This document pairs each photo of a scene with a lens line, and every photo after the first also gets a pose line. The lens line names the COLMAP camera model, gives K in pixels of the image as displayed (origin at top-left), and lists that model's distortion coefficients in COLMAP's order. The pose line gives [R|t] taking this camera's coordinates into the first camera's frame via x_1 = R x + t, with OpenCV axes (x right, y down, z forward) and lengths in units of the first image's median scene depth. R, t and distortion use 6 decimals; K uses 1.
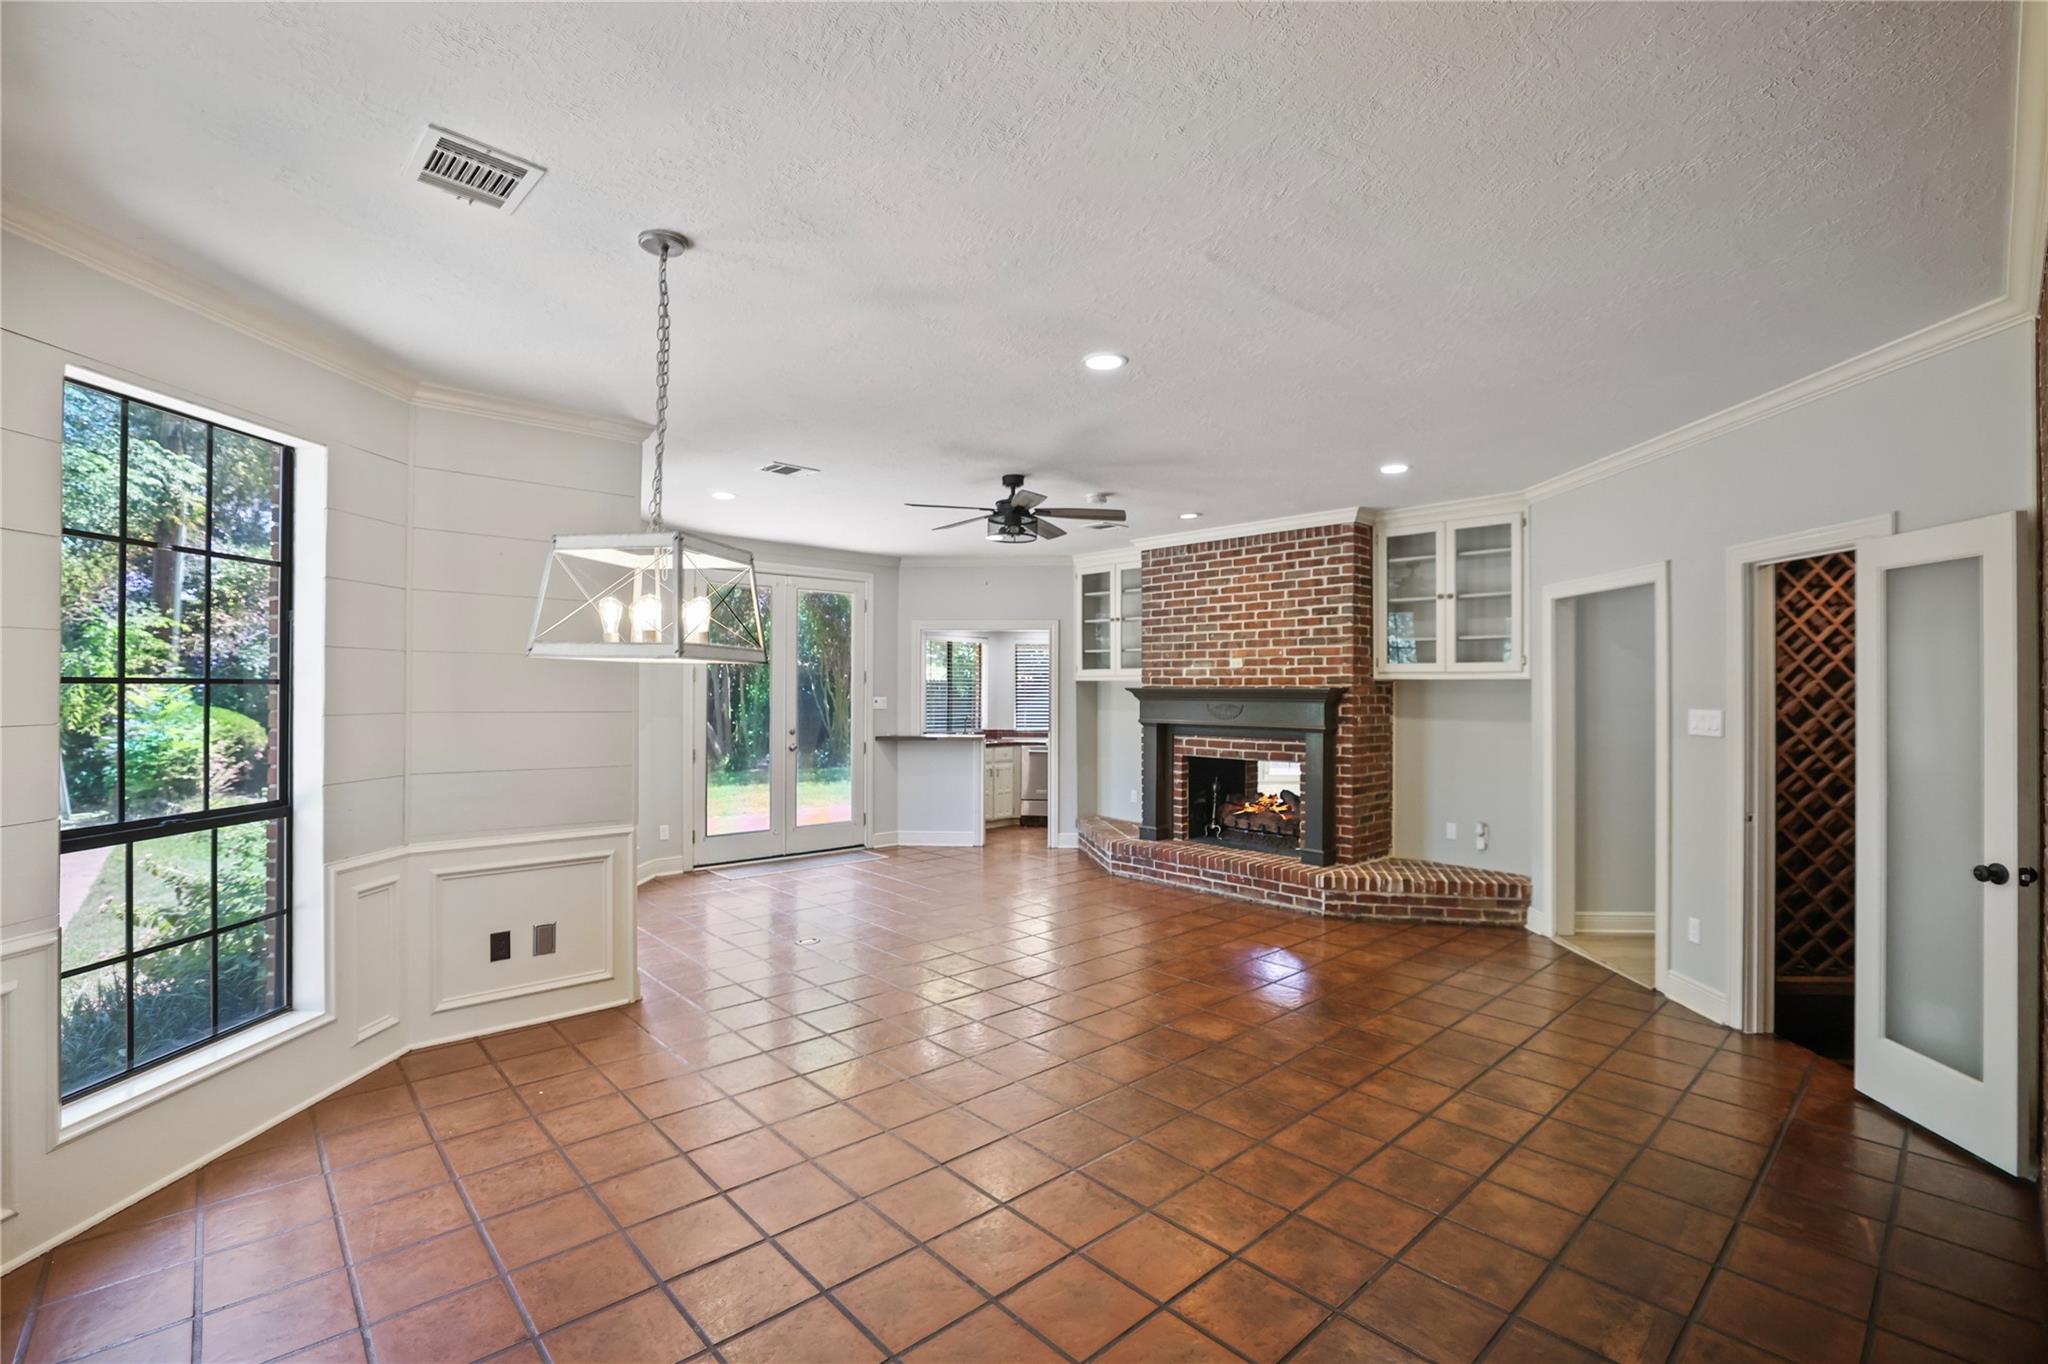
lens RADIAL K [[903.5, 0, 1026.4], [0, 903.5, 683.9], [0, 0, 1]] dist [-0.013013, 0.001465]
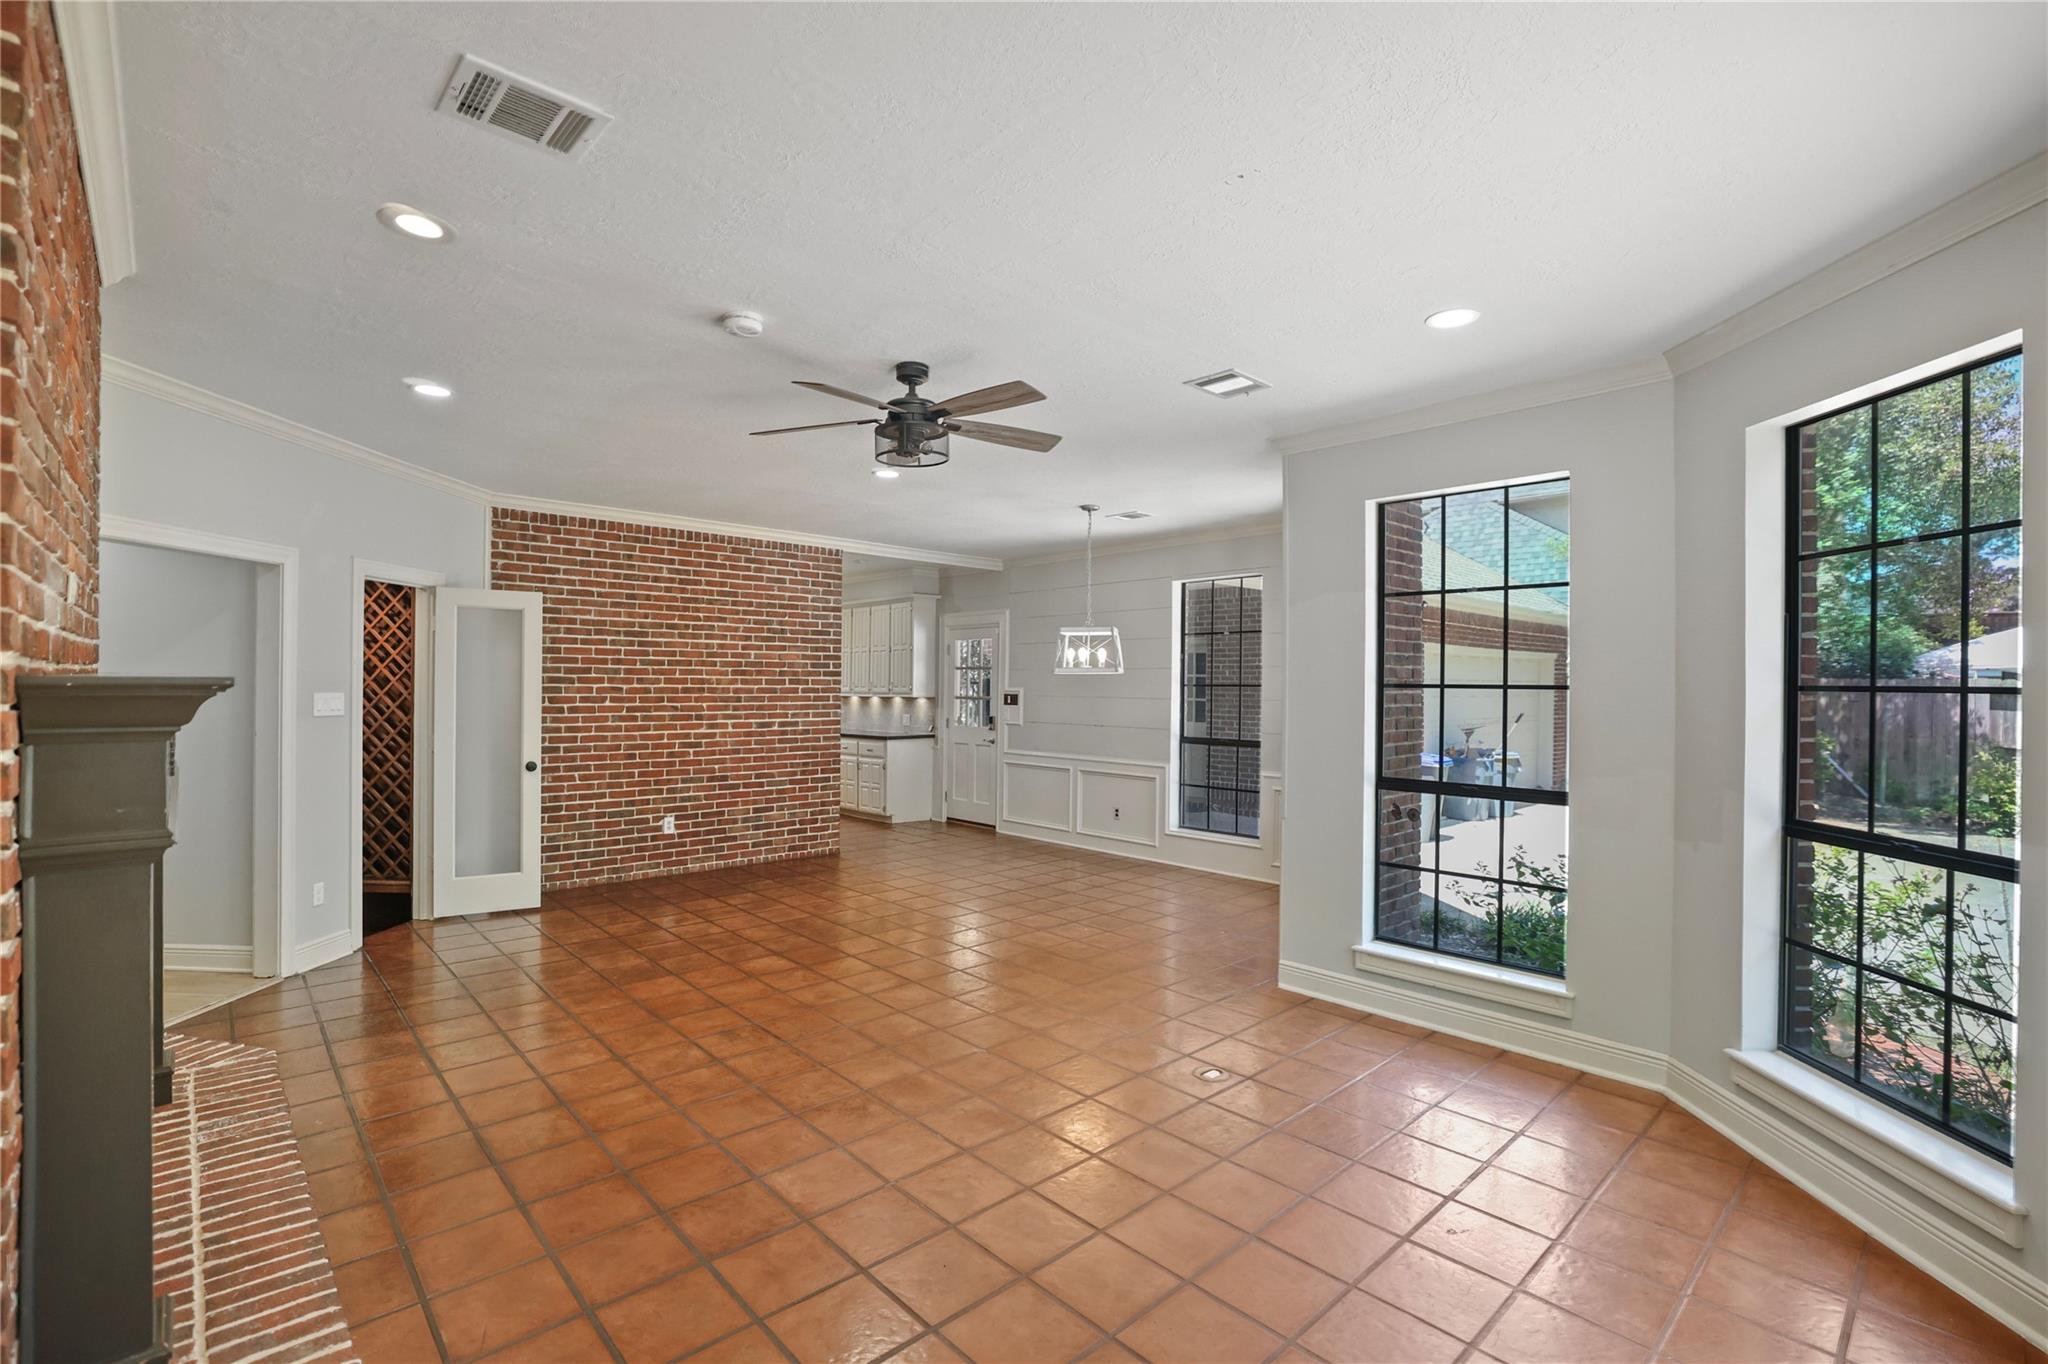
lens RADIAL K [[903.5, 0, 1025.8], [0, 903.5, 681.4], [0, 0, 1]] dist [-0.013013, 0.001465]
pose [[-0.999948, -0.007294, -0.007174, -0.151090], [-0.007205, 0.999898, -0.012338, 0.025776], [0.007264, -0.012285, -0.999898, 2.670544]]
